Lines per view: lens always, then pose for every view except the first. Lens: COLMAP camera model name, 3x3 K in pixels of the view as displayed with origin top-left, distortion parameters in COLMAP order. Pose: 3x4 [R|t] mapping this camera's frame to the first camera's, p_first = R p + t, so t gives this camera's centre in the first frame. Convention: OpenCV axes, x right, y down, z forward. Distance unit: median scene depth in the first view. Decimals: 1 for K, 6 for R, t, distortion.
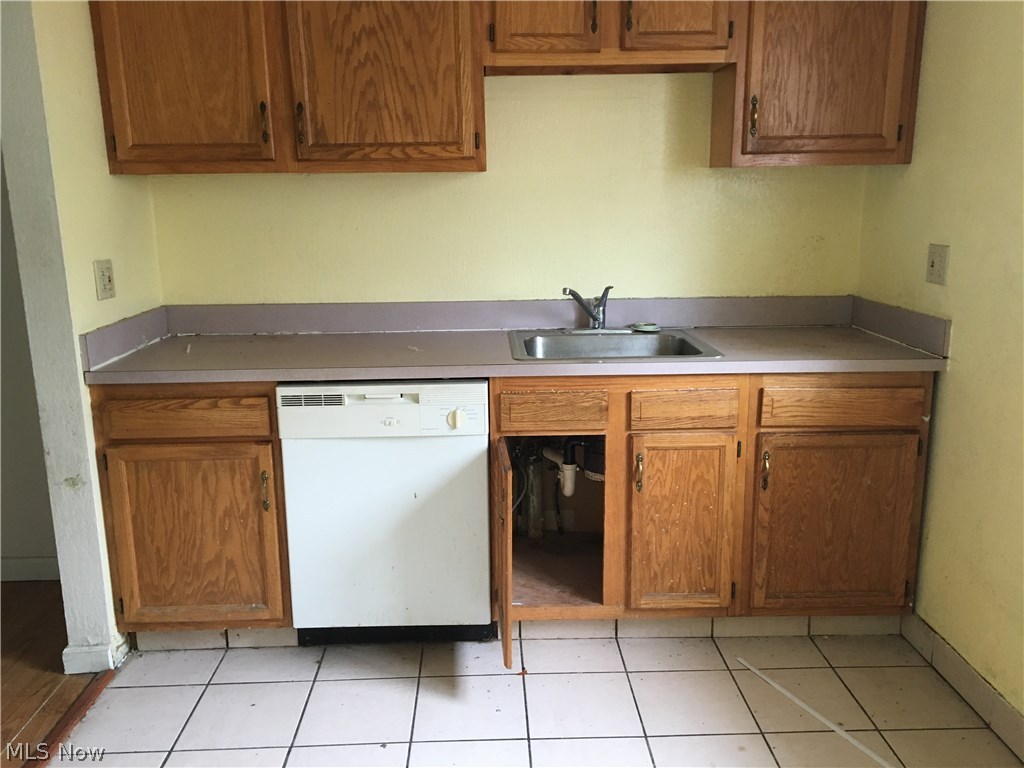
lens RADIAL K [[859.5, 0, 510.8], [0, 859.5, 379.8], [0, 0, 1]] dist [0.087038, -0.128846]
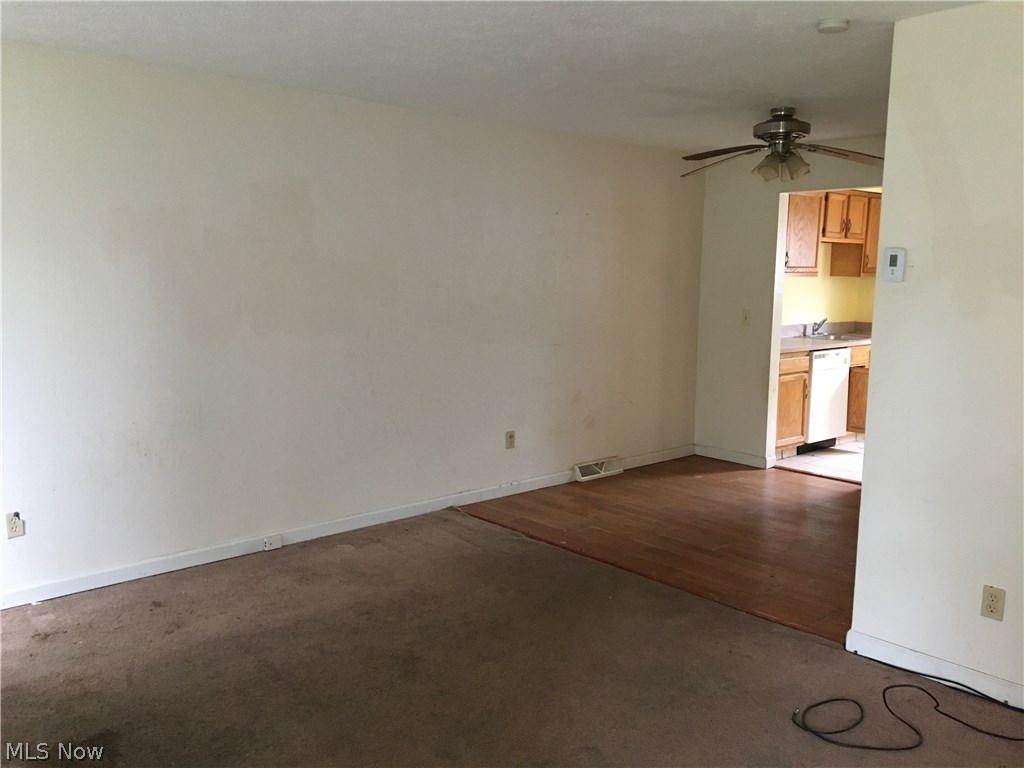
lens RADIAL K [[859.5, 0, 510.8], [0, 859.5, 379.8], [0, 0, 1]] dist [0.087038, -0.128846]
pose [[0.755421, -0.057977, 0.652670, -2.764658], [0.115176, 0.992318, -0.045160, 0.108524], [-0.645038, 0.109287, 0.756295, -0.474951]]
